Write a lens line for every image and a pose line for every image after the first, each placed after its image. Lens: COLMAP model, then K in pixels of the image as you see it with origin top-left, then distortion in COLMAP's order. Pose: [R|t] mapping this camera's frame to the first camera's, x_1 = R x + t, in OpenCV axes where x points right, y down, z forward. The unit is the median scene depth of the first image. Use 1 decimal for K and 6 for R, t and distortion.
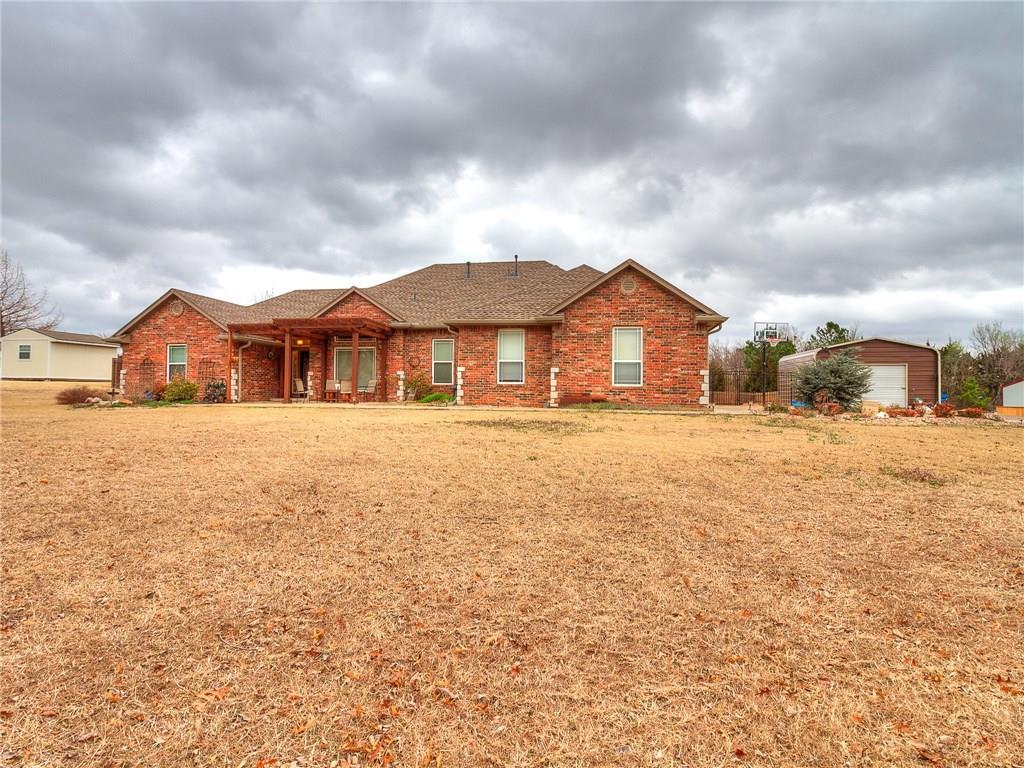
lens RADIAL K [[534.7, 0, 507.6], [0, 534.7, 380.5], [0, 0, 1]] dist [0.001065, 0.000281]
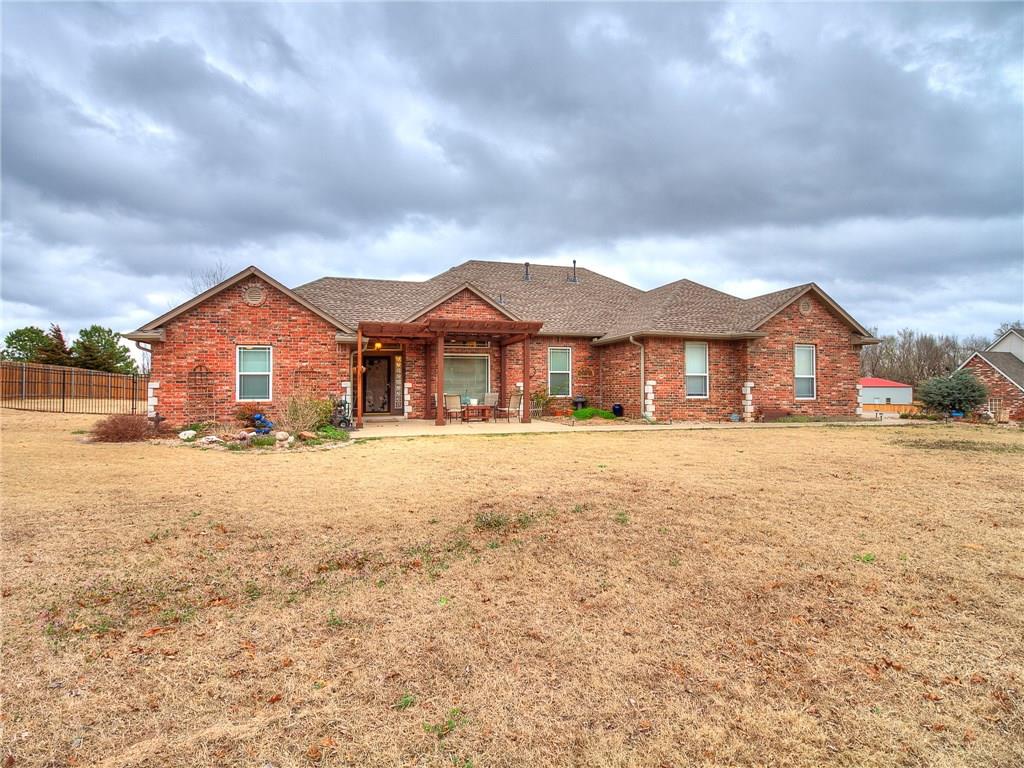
lens RADIAL K [[529.1, 0, 510.9], [0, 529.1, 379.2], [0, 0, 1]] dist [0.002251, 0.000096]
pose [[0.902354, 0.000116, 0.430995, -0.640036], [-0.000379, 1.000000, 0.000525, -0.025493], [-0.430995, -0.000637, 0.902354, 0.237426]]
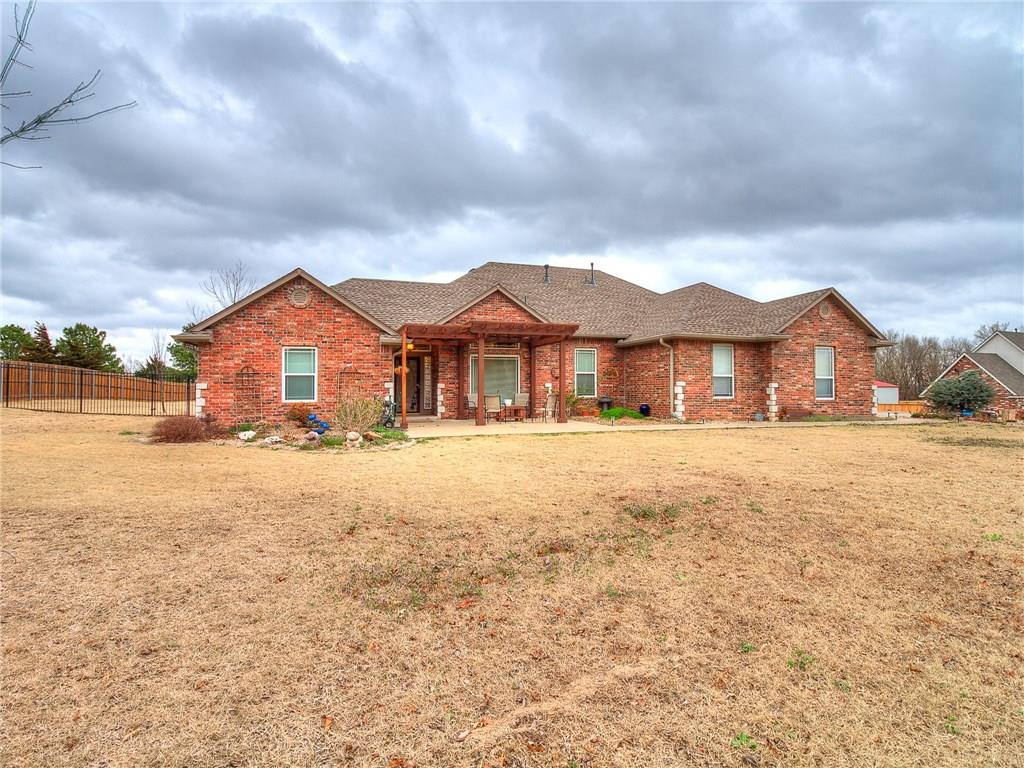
lens RADIAL K [[533.5, 0, 514.5], [0, 533.5, 377.6], [0, 0, 1]] dist [0.003685, 0.001211]
pose [[0.885226, 0.001684, 0.465158, -0.725069], [-0.000896, 0.999998, -0.001915, -0.027262], [-0.465160, 0.001278, 0.885226, 0.252010]]
